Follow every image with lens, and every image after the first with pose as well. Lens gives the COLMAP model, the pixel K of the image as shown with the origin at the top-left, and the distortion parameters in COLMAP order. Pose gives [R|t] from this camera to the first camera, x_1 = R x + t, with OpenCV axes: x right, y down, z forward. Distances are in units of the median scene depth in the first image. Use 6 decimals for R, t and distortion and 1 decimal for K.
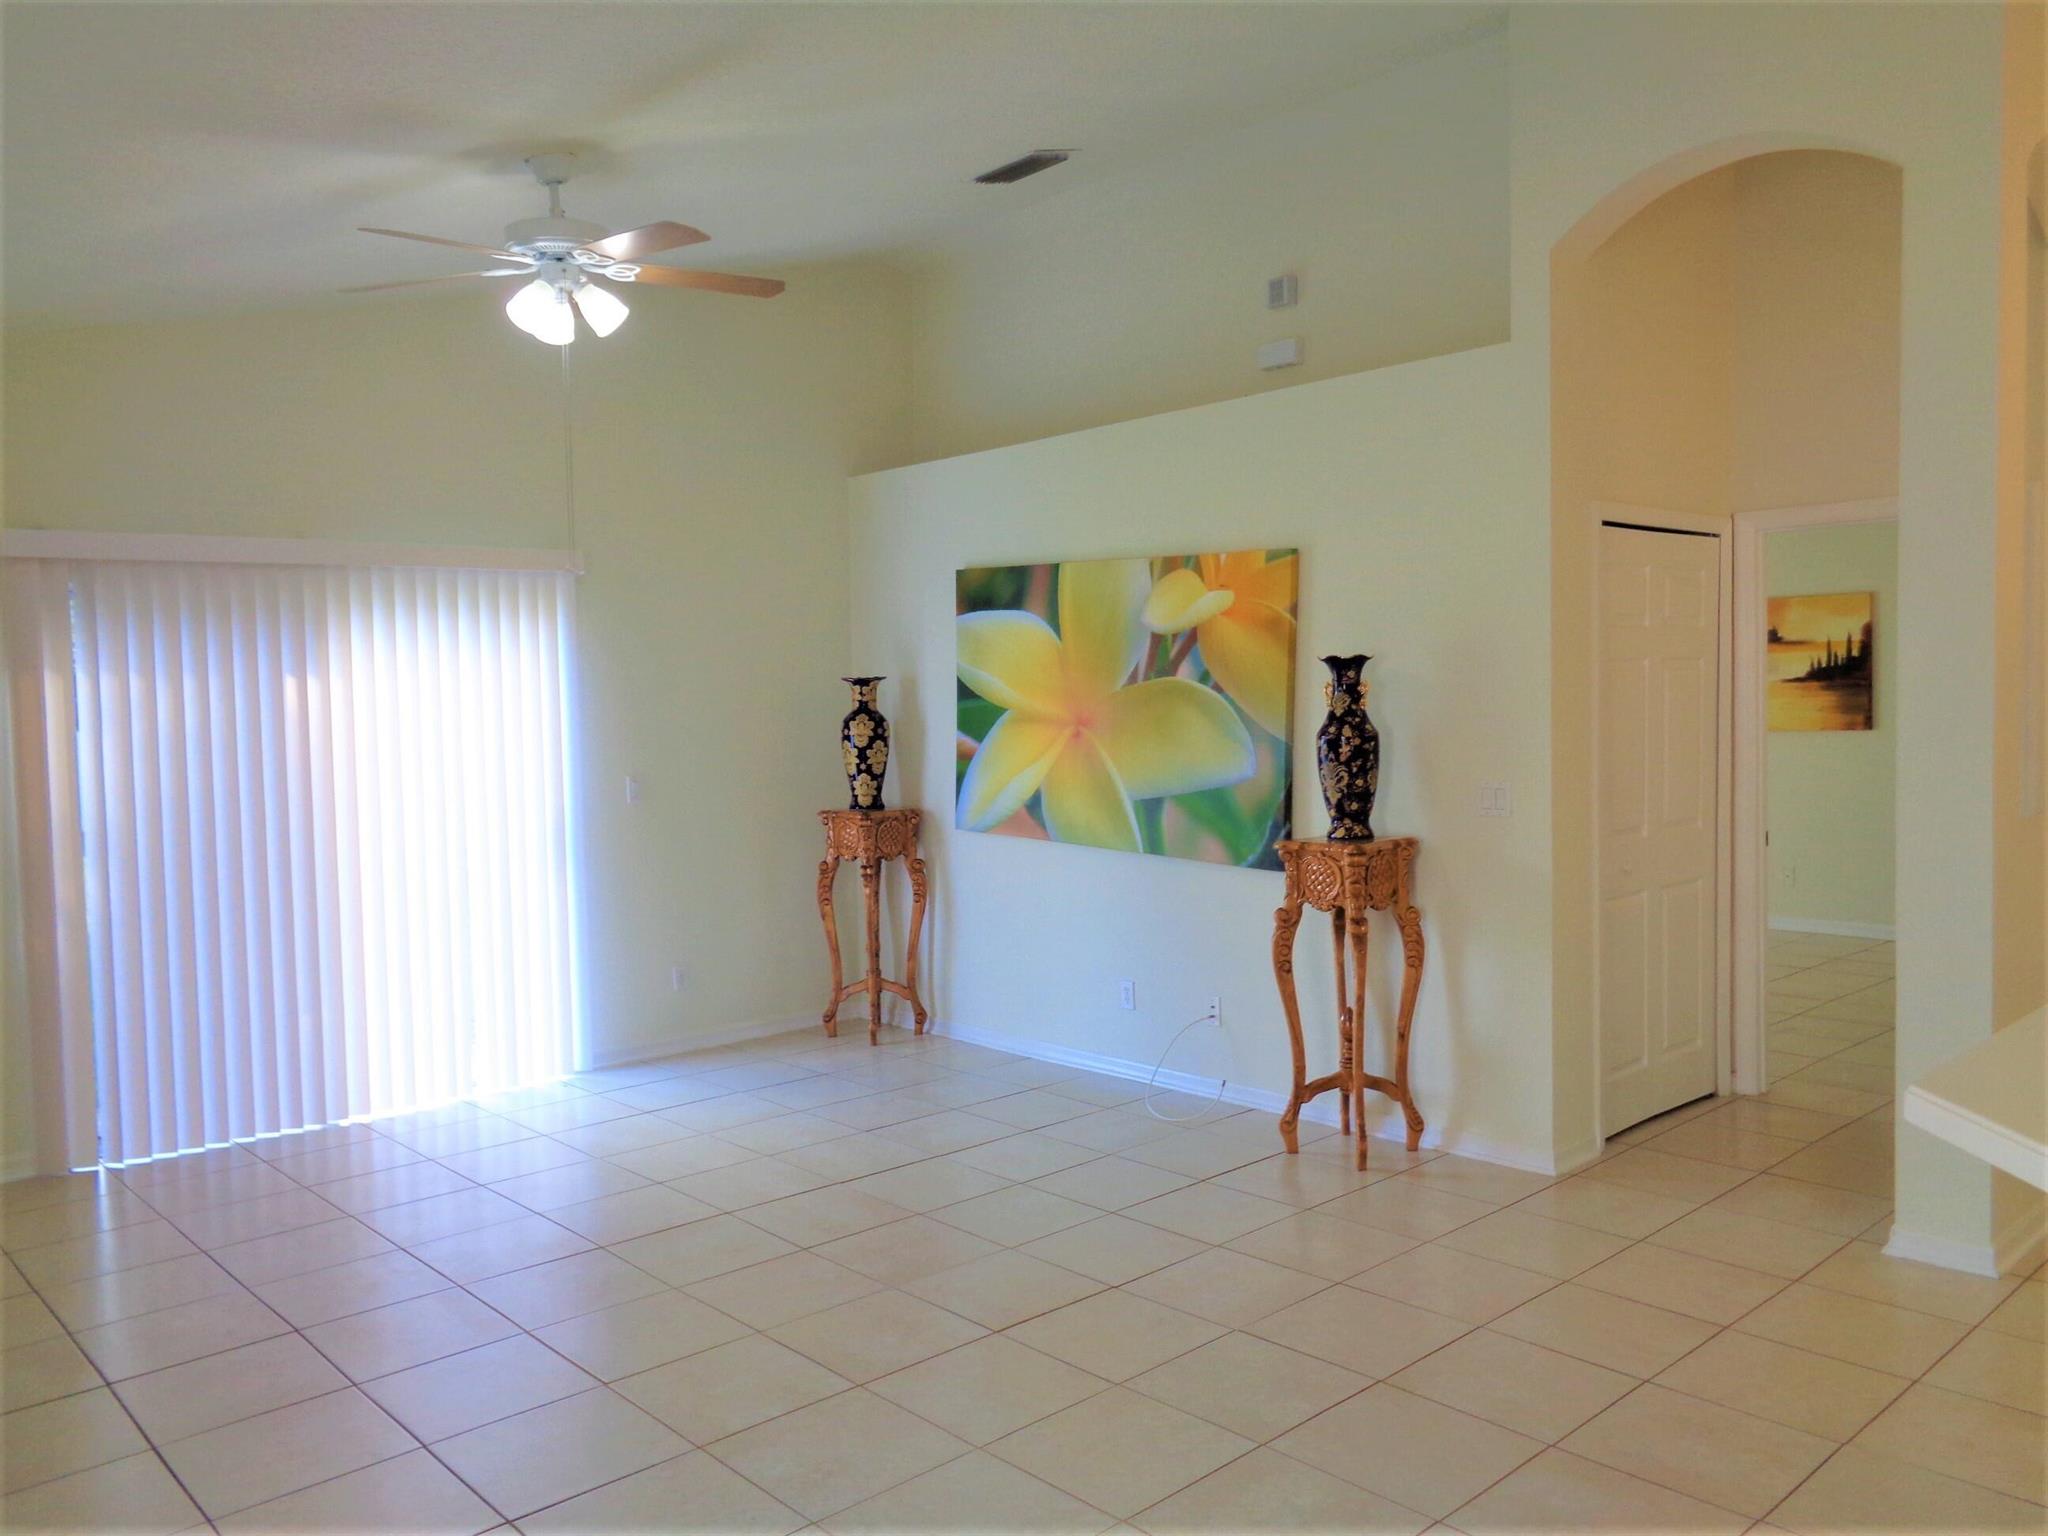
lens RADIAL K [[1536.5, 0, 1032.8], [0, 1536.5, 764.0], [0, 0, 1]] dist [-0.001701, 0.002240]
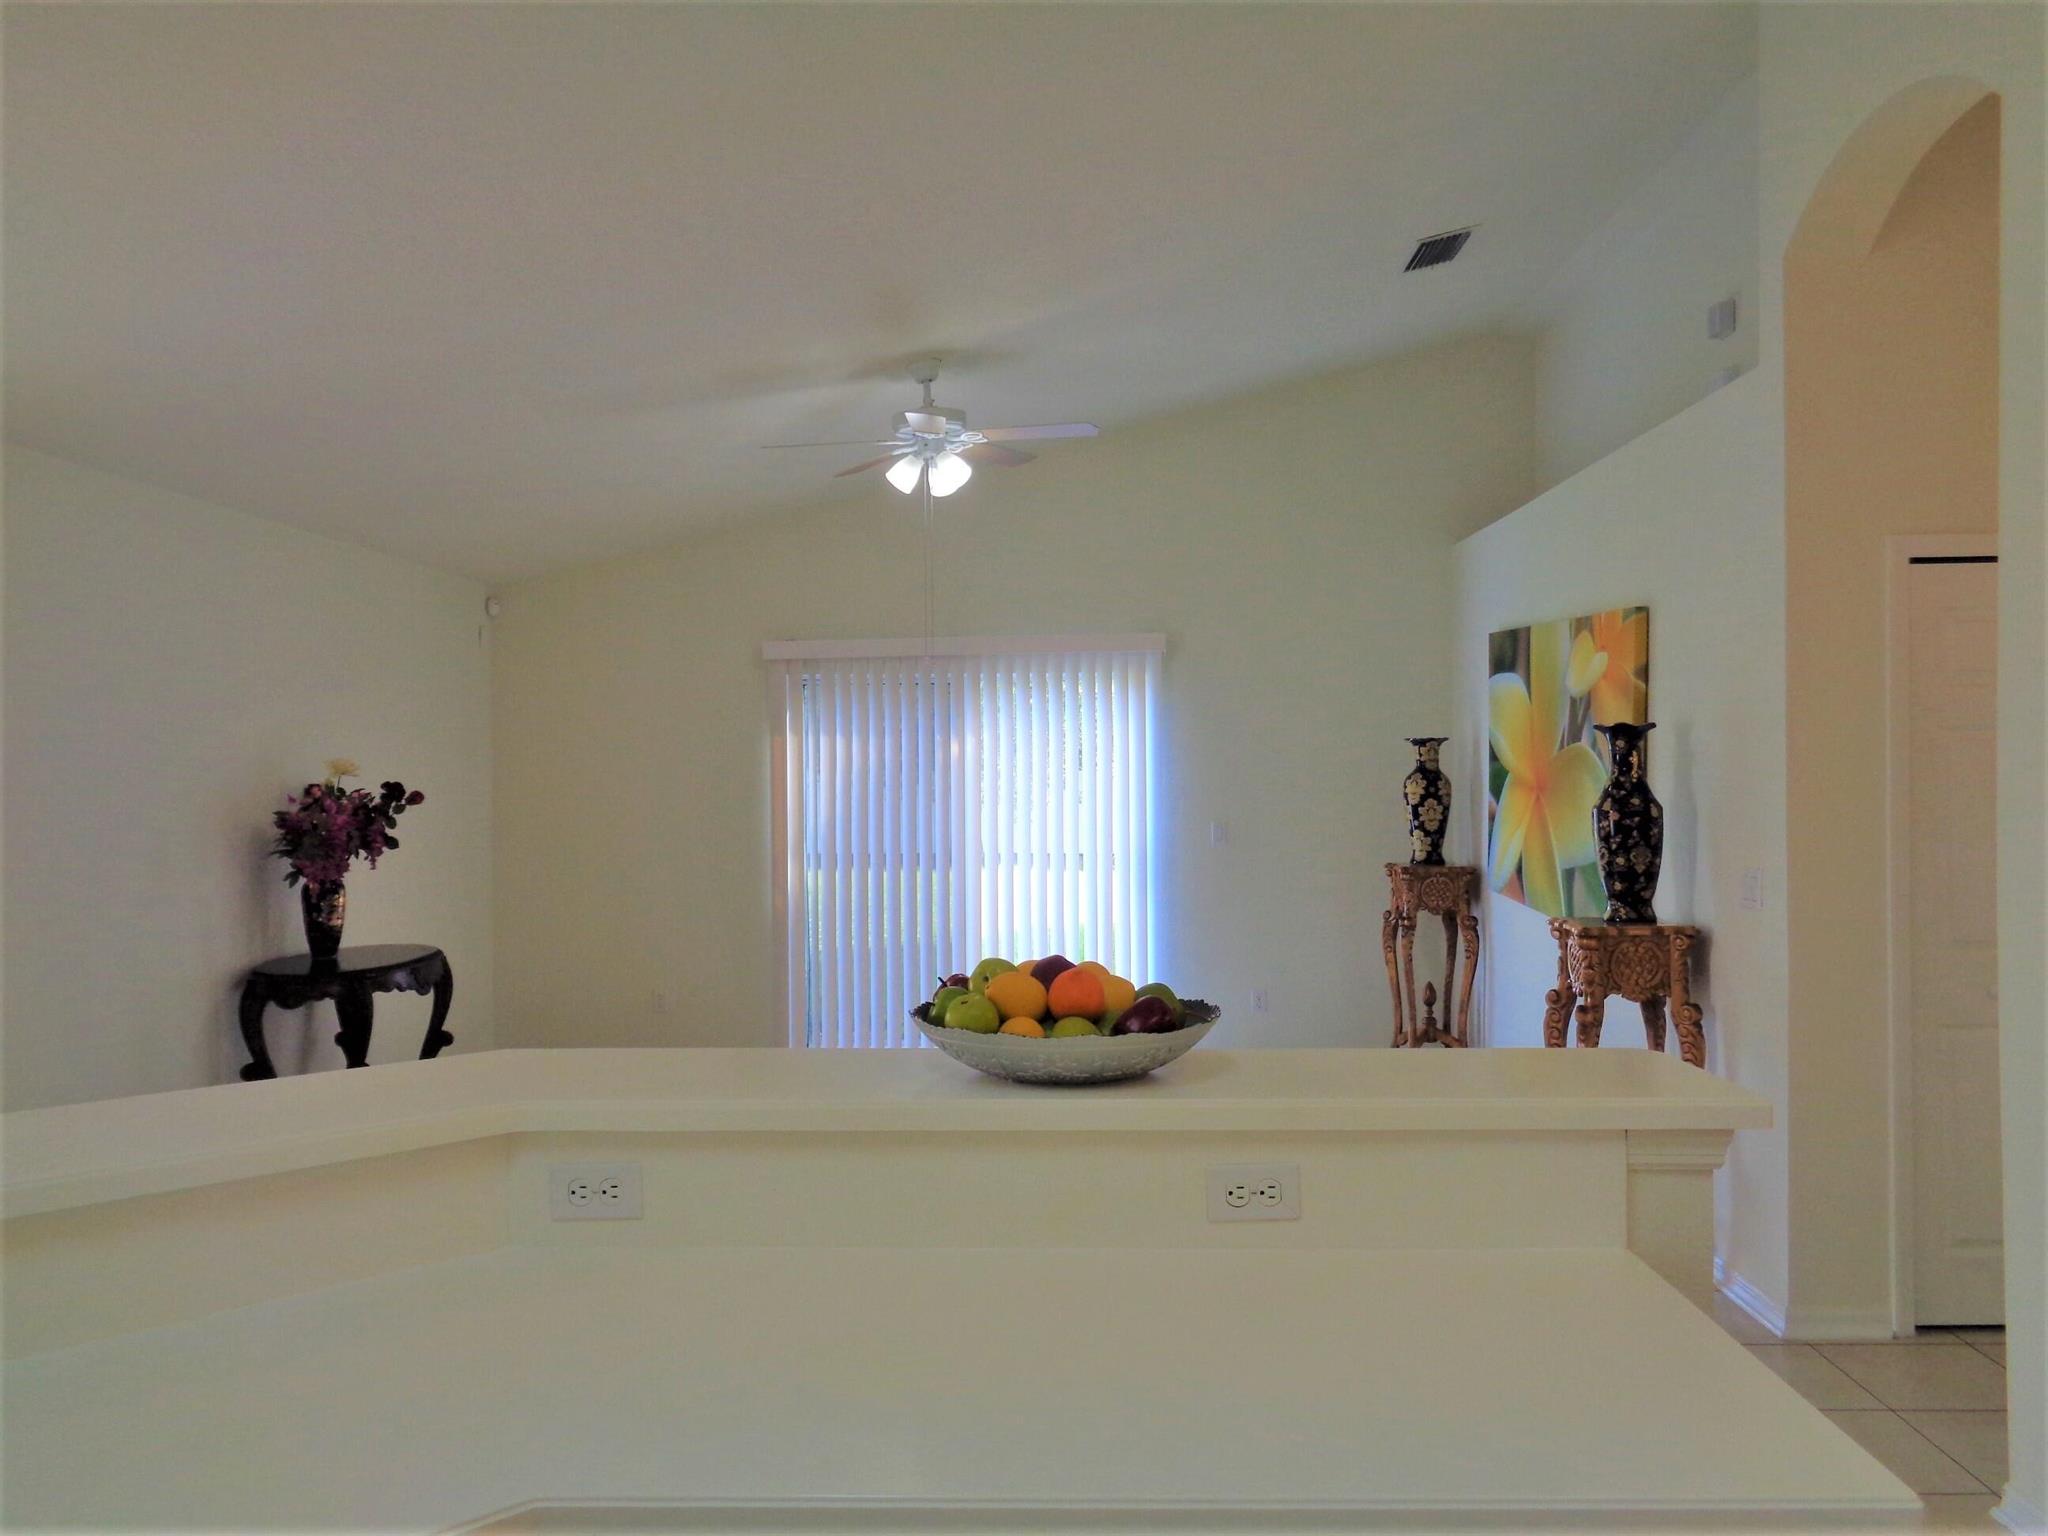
lens RADIAL K [[1536.5, 0, 1025.6], [0, 1536.5, 773.1], [0, 0, 1]] dist [-0.001701, 0.002240]
pose [[0.705698, 0.021709, -0.708180, 0.443613], [-0.038572, 0.999225, -0.007805, -0.014131], [0.707462, 0.032824, 0.705989, 0.067677]]
